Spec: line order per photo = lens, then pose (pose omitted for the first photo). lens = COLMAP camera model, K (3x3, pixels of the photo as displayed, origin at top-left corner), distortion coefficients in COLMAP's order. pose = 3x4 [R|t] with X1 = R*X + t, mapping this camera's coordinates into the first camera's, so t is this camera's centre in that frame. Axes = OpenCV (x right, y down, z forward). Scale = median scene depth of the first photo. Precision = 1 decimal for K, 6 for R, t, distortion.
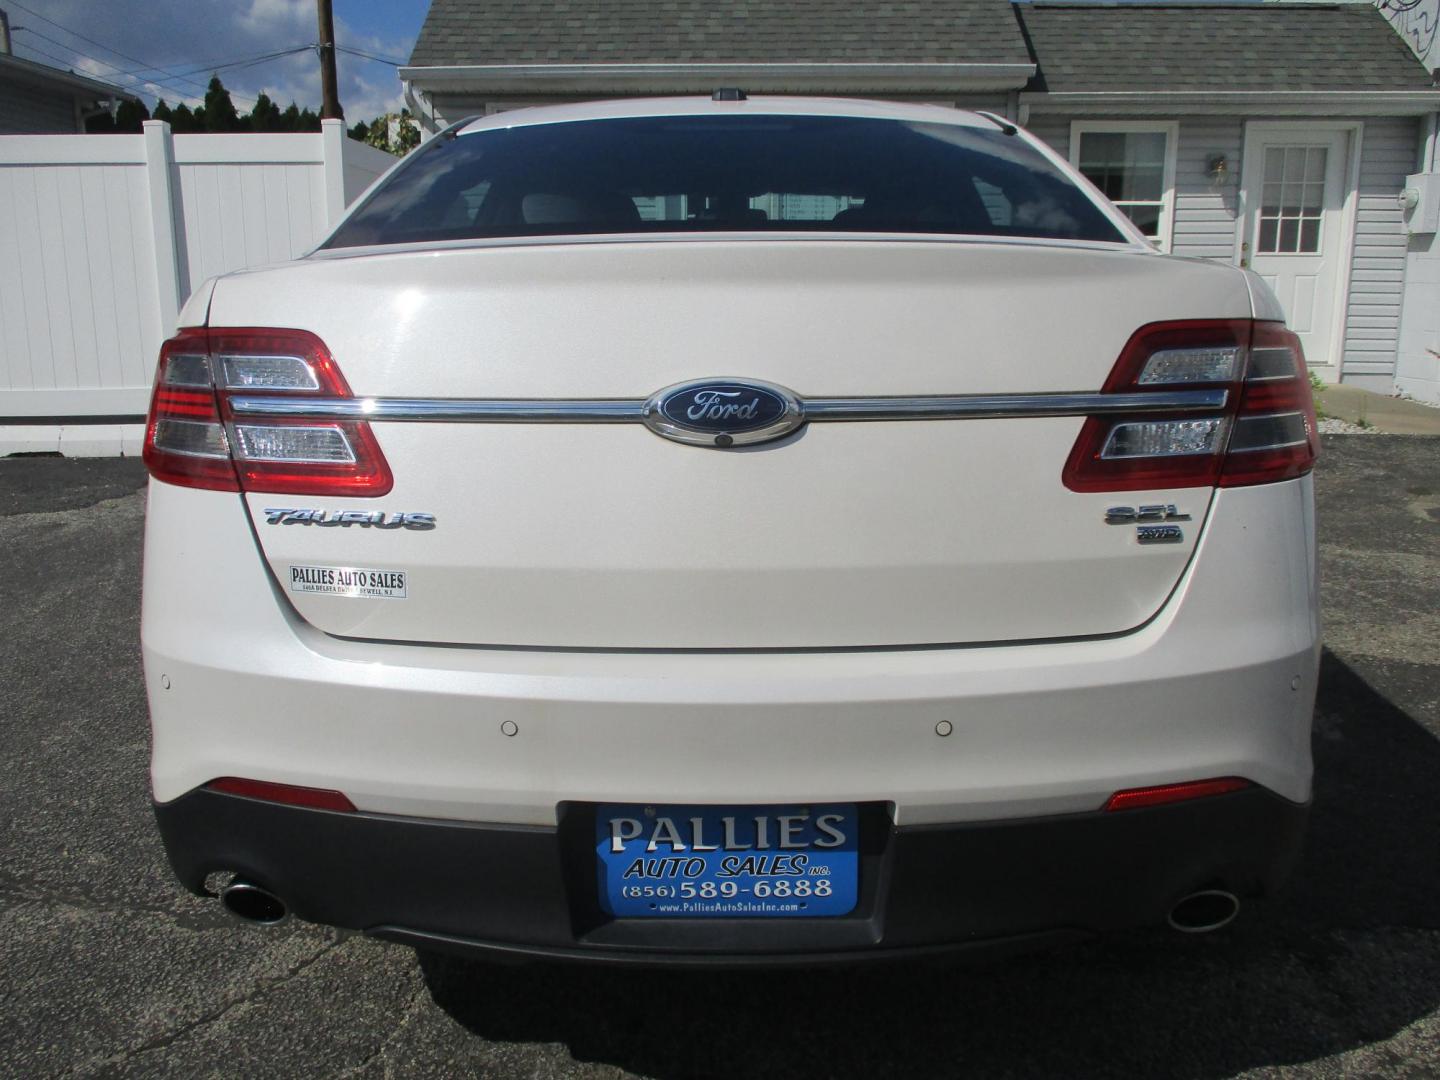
lens RADIAL K [[1194.7, 0, 716.6], [0, 1194.7, 536.4], [0, 0, 1]] dist [-0.031528, 0.005577]
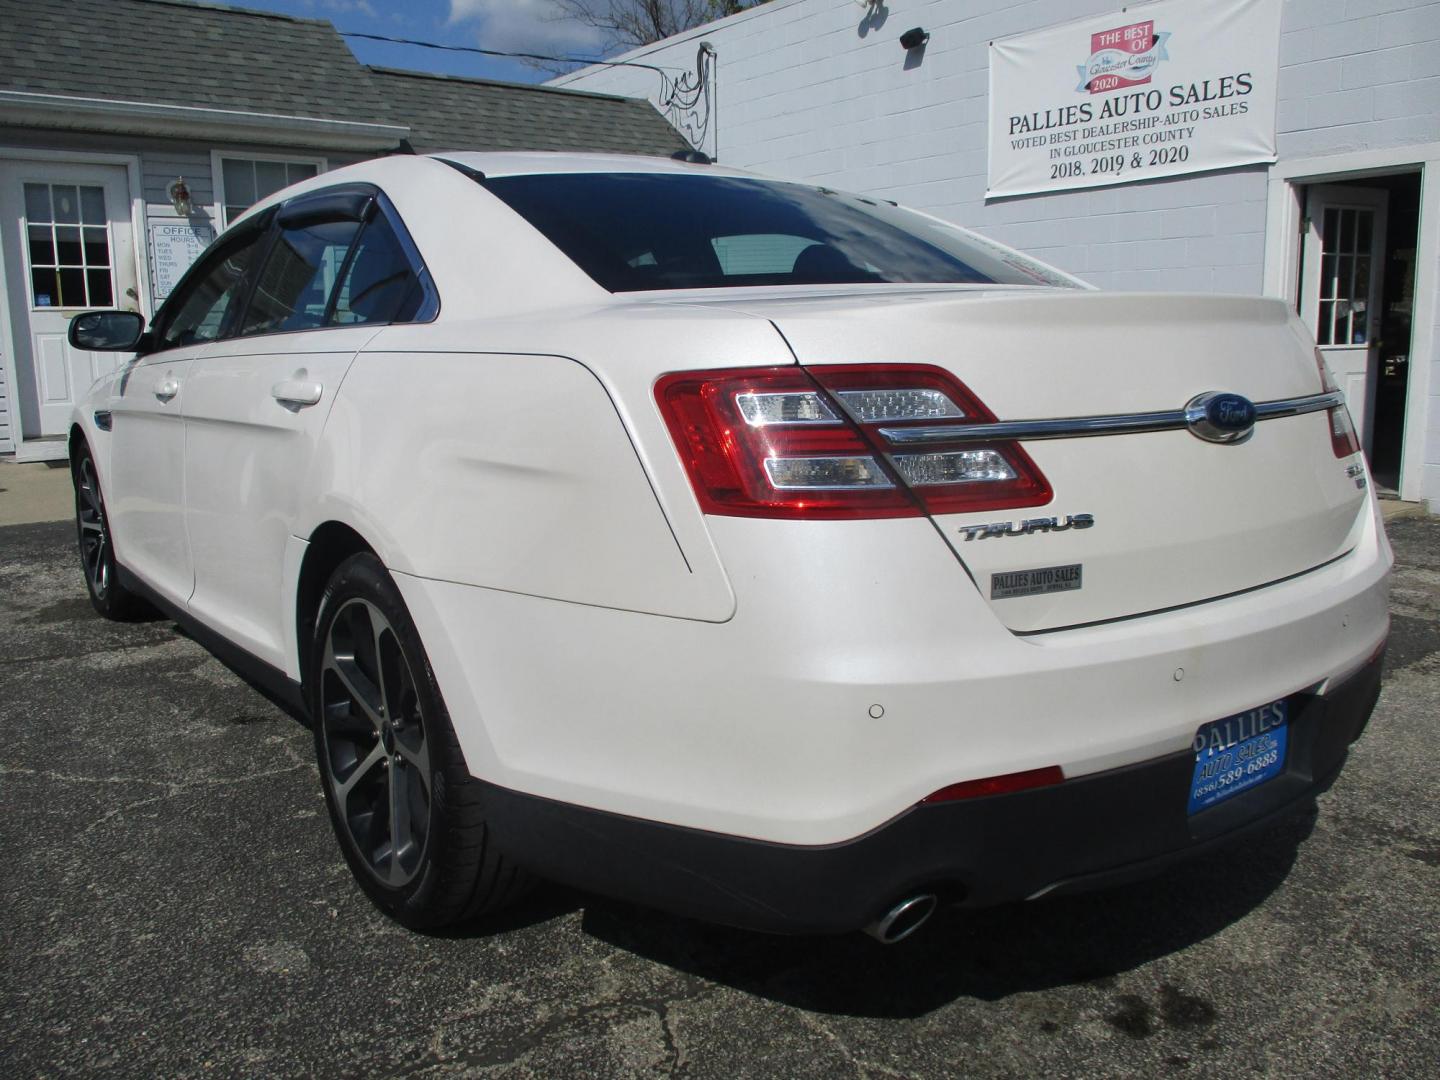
lens RADIAL K [[1194.7, 0, 716.6], [0, 1194.7, 536.4], [0, 0, 1]] dist [-0.031528, 0.005577]
pose [[0.791521, -0.110681, 0.601036, -0.384952], [0.138488, 0.990364, -0.000003, -0.014634], [-0.595244, 0.083239, 0.799222, 0.084260]]
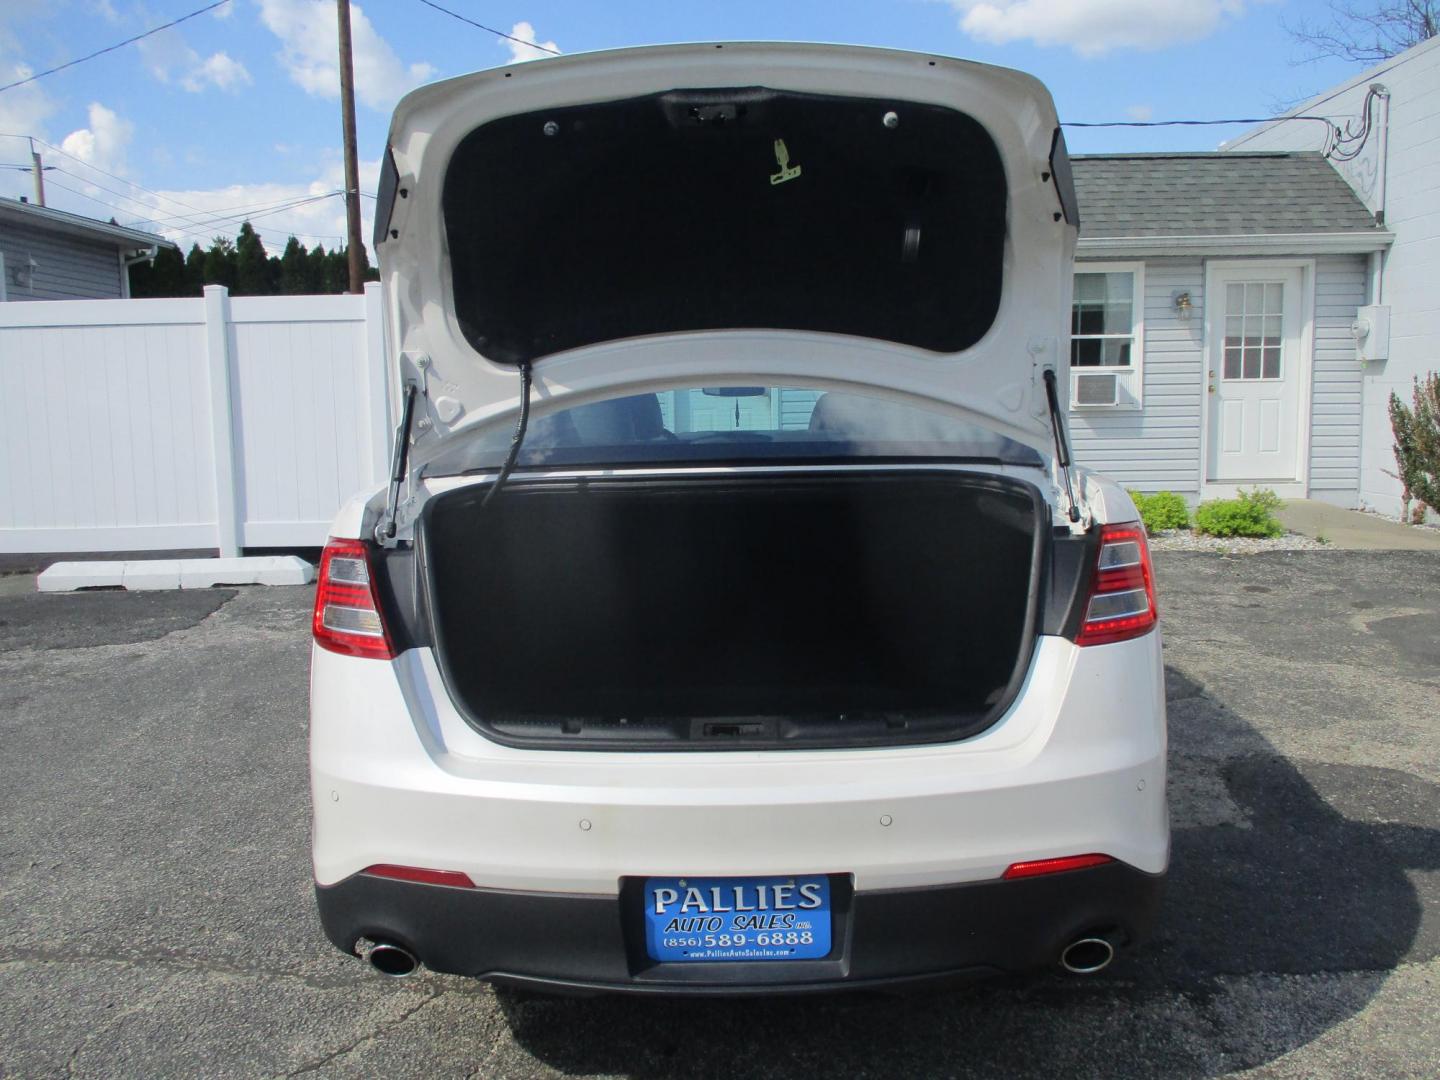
lens RADIAL K [[1194.7, 0, 716.6], [0, 1194.7, 536.4], [0, 0, 1]] dist [-0.031528, 0.005577]
pose [[0.999862, -0.015579, -0.005719, -0.000520], [0.014992, 0.995709, -0.091321, -0.013853], [0.007117, 0.091223, 0.995805, -0.149484]]
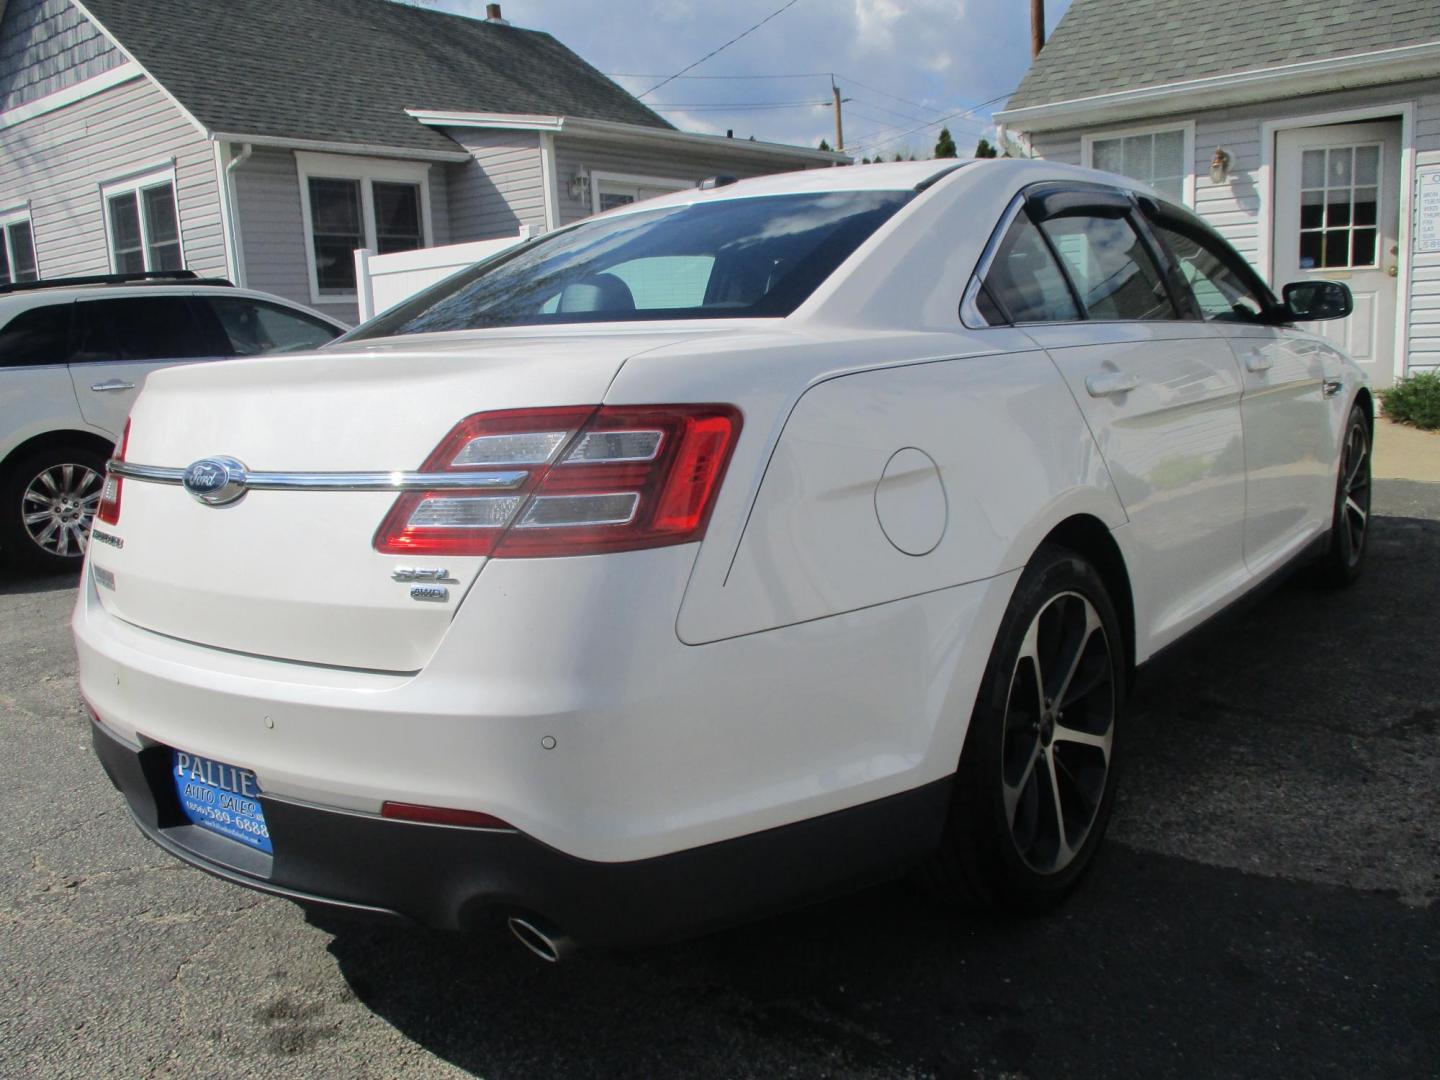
lens RADIAL K [[1194.7, 0, 716.6], [0, 1194.7, 536.4], [0, 0, 1]] dist [-0.031528, 0.005577]
pose [[0.796336, 0.062030, -0.601666, 0.408264], [-0.072947, 0.997316, 0.006272, -0.027040], [0.600440, 0.038895, 0.798723, 0.068696]]
